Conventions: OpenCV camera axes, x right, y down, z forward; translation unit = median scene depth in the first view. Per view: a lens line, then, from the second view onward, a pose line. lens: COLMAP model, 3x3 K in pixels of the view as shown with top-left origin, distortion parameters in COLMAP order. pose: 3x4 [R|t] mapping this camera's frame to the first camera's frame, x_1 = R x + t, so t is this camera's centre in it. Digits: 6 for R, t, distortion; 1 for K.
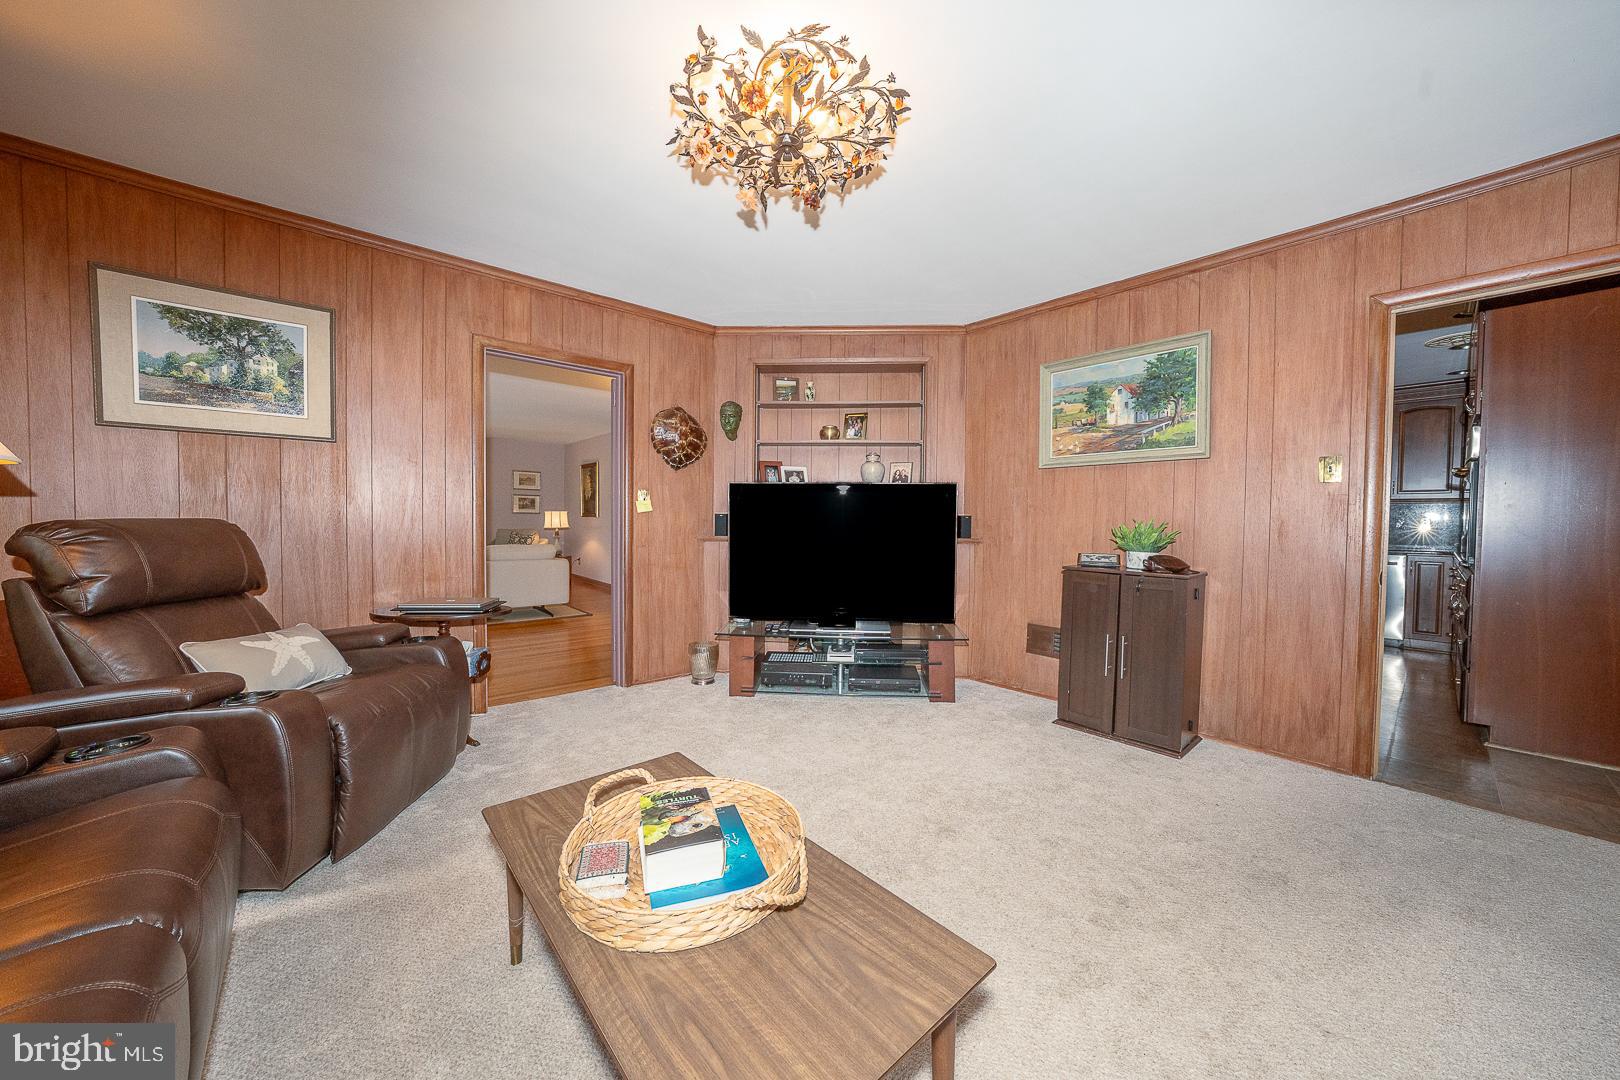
lens RADIAL K [[554.6, 0, 805.6], [0, 554.6, 540.2], [0, 0, 1]] dist [-0.018027, 0.003152]
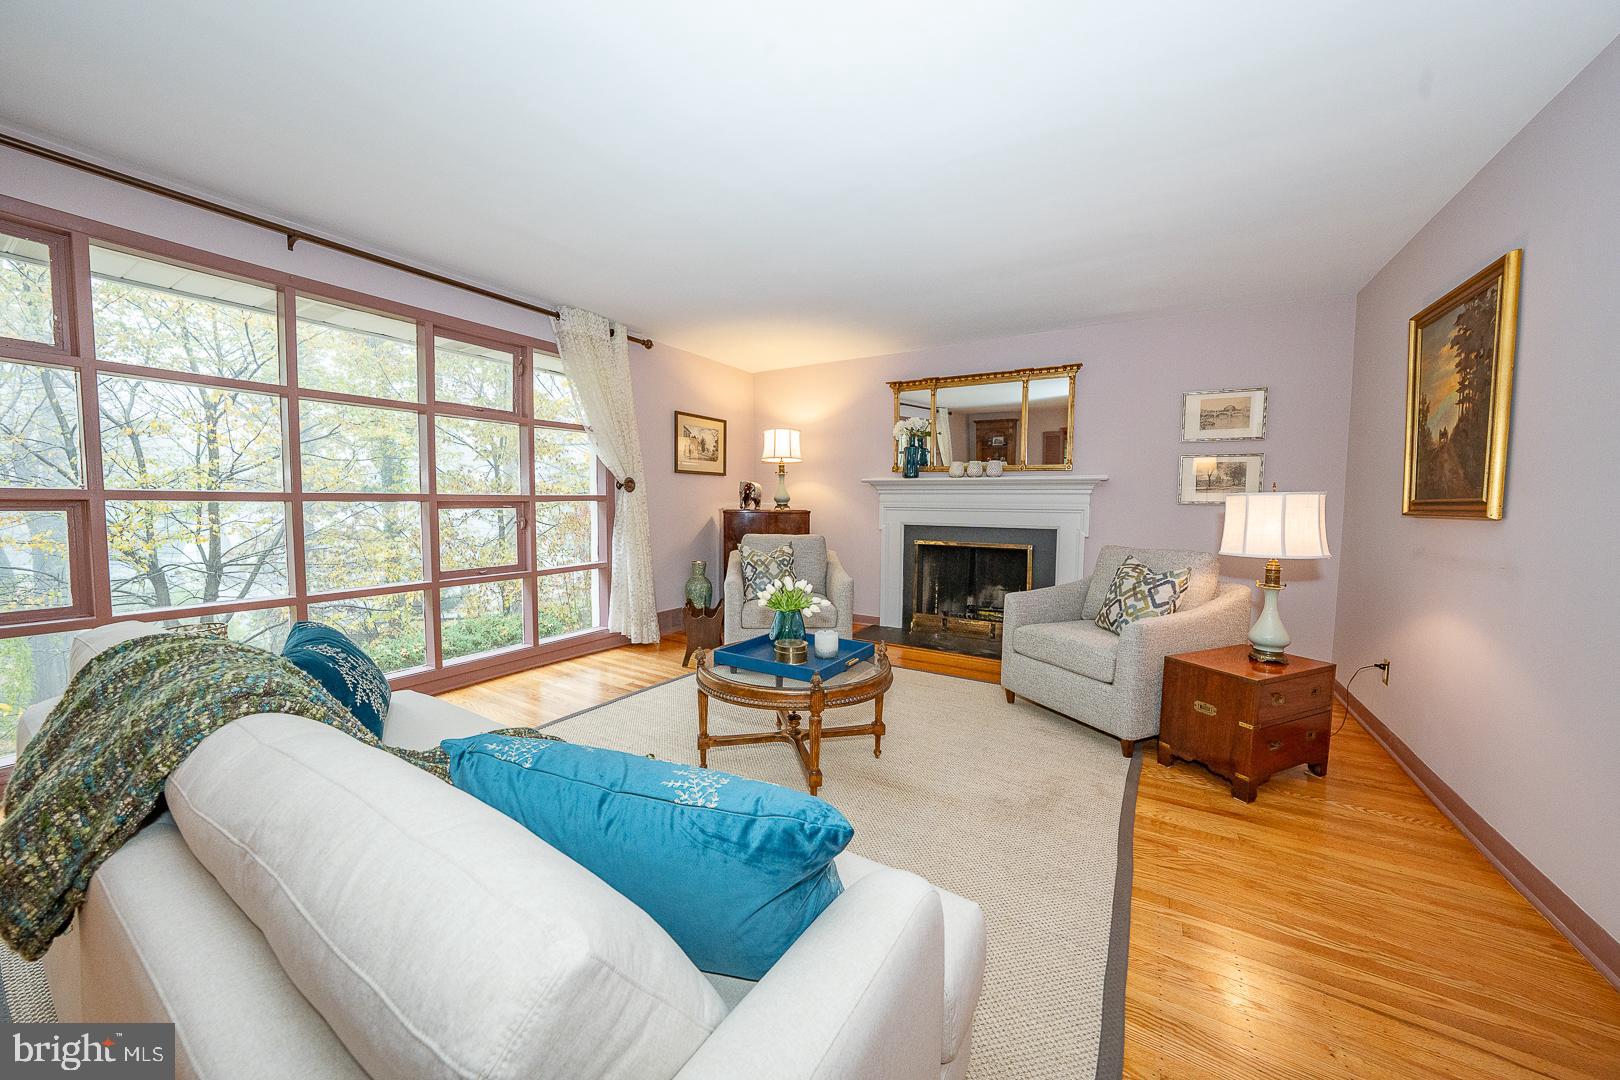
lens RADIAL K [[554.6, 0, 814.8], [0, 554.6, 534.4], [0, 0, 1]] dist [-0.018027, 0.003152]
pose [[0.330253, 0.044503, -0.942843, -0.271537], [-0.034788, 0.998783, 0.034958, -0.034295], [0.943251, 0.021254, 0.331399, 0.698119]]
